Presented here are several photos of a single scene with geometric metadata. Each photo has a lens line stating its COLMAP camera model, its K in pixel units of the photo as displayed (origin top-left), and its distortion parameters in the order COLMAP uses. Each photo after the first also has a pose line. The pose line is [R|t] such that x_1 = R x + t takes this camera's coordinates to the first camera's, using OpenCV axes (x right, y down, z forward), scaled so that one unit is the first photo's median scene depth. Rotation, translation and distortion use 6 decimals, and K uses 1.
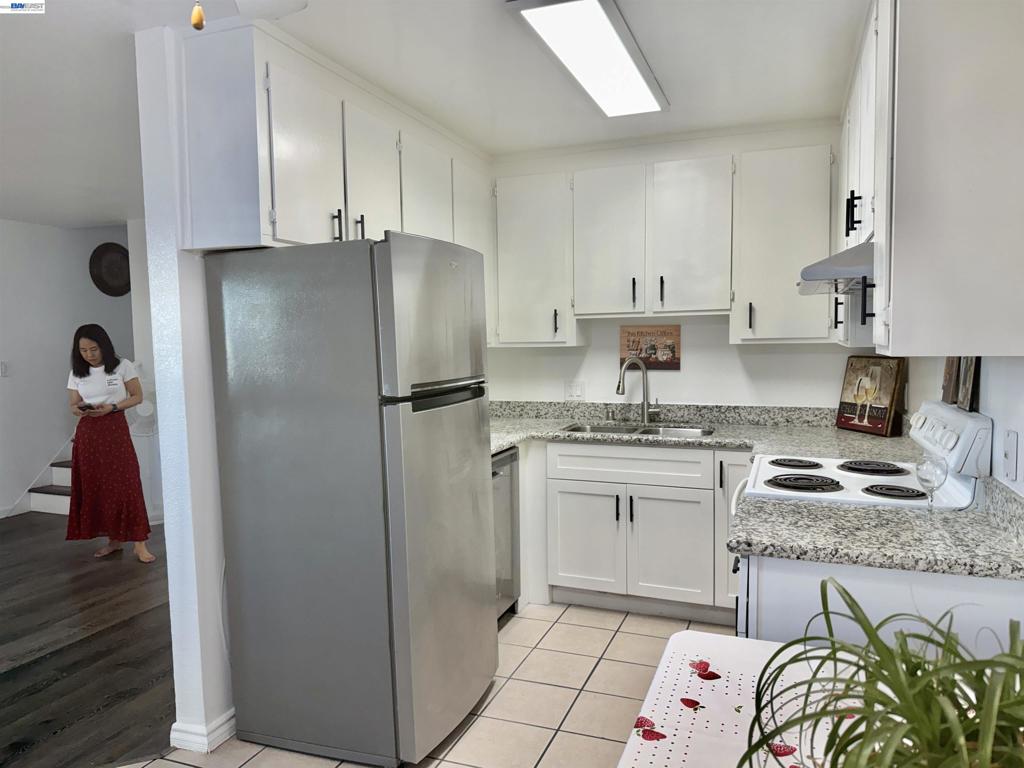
lens RADIAL K [[711.2, 0, 503.9], [0, 711.2, 392.8], [0, 0, 1]] dist [0.099916, -0.153989]
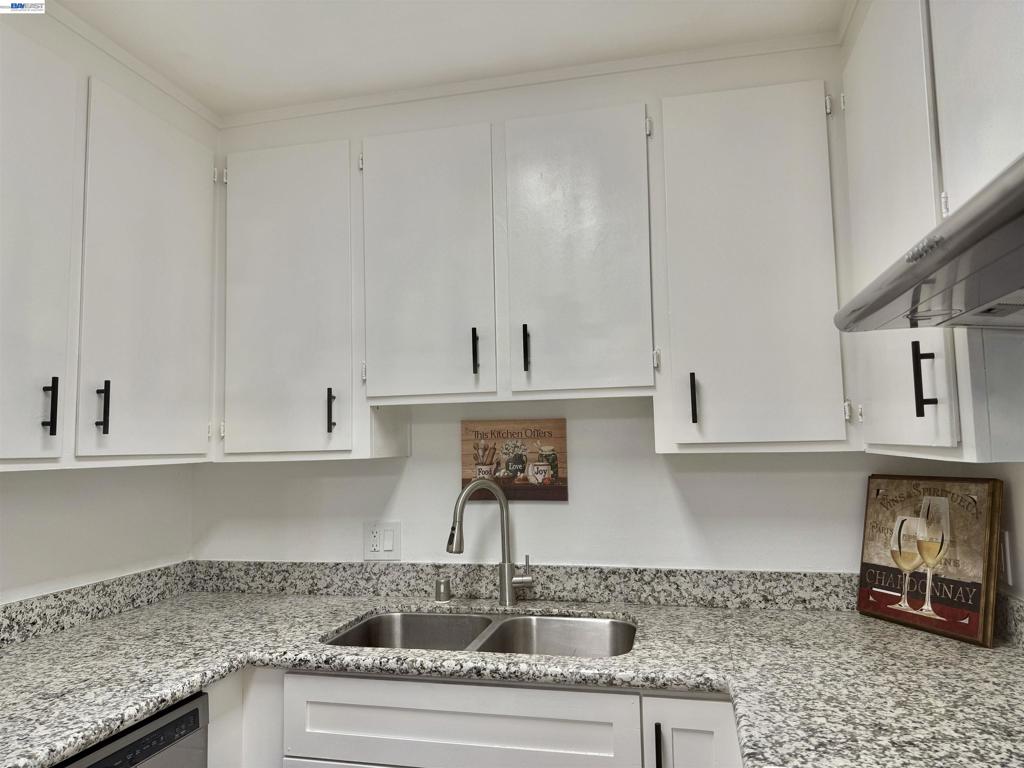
lens RADIAL K [[719.7, 0, 513.5], [0, 719.7, 387.2], [0, 0, 1]] dist [0.094265, -0.159665]
pose [[0.989214, 0.004992, 0.146391, 0.128861], [0.017804, 0.987911, -0.153993, -0.034535], [-0.145390, 0.154939, 0.977167, 0.470706]]
